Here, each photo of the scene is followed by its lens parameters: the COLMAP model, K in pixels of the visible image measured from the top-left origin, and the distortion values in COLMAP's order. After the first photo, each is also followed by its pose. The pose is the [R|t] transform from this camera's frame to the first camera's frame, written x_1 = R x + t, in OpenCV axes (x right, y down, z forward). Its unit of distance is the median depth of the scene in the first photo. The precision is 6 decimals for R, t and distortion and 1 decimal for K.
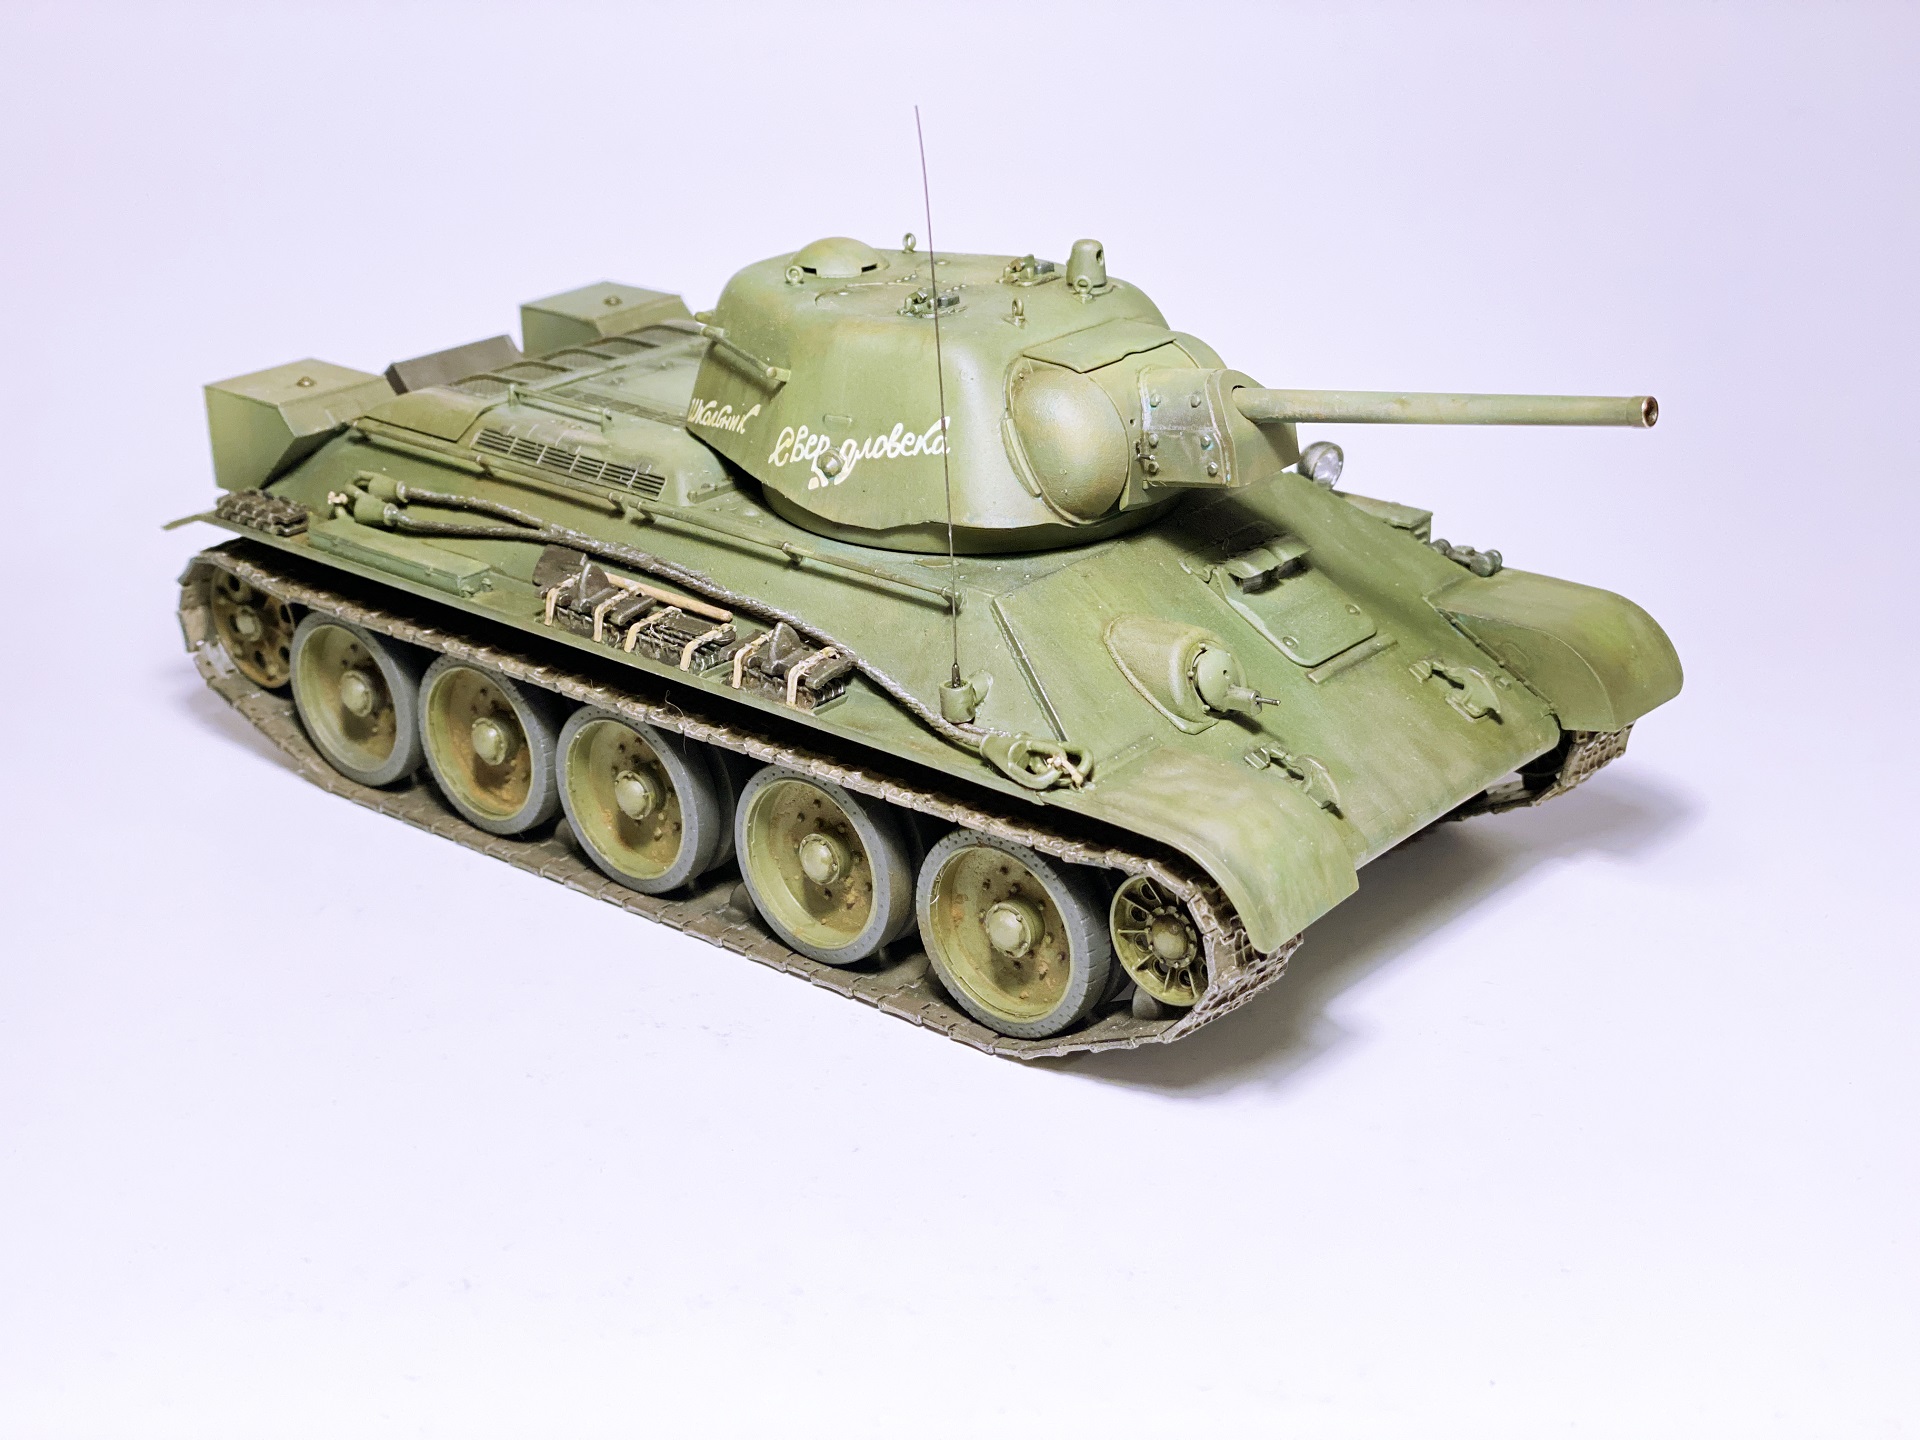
lens RADIAL K [[2965.1, 0, 960.0], [0, 2965.1, 720.0], [0, 0, 1]] dist [-0.017344, 0.077894]
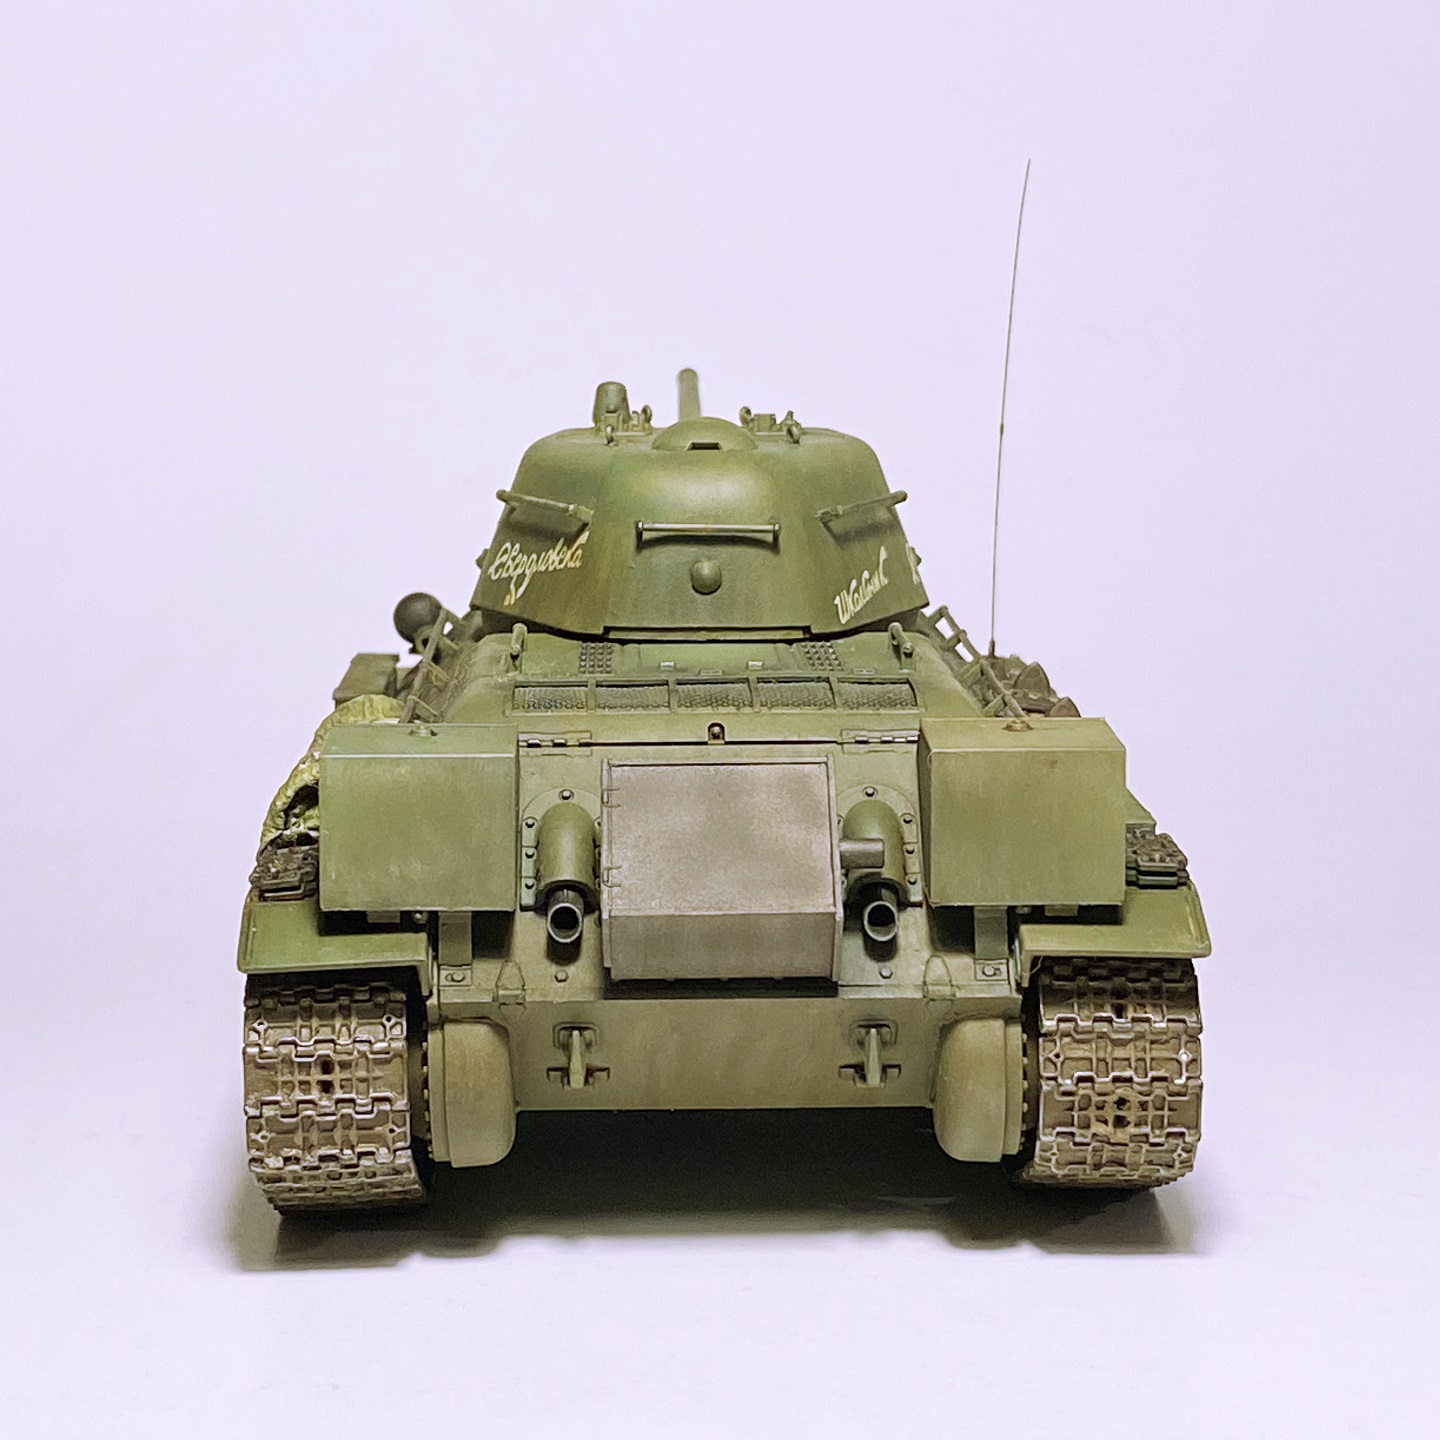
lens RADIAL K [[3634.8, 0, 720.0], [0, 3634.8, 720.0], [0, 0, 1]] dist [0.075747, 0.329142]
pose [[-0.666033, -0.095760, 0.739750, -0.941278], [0.296910, 0.875741, 0.380687, -0.539020], [-0.684284, 0.473189, -0.554840, 1.770847]]
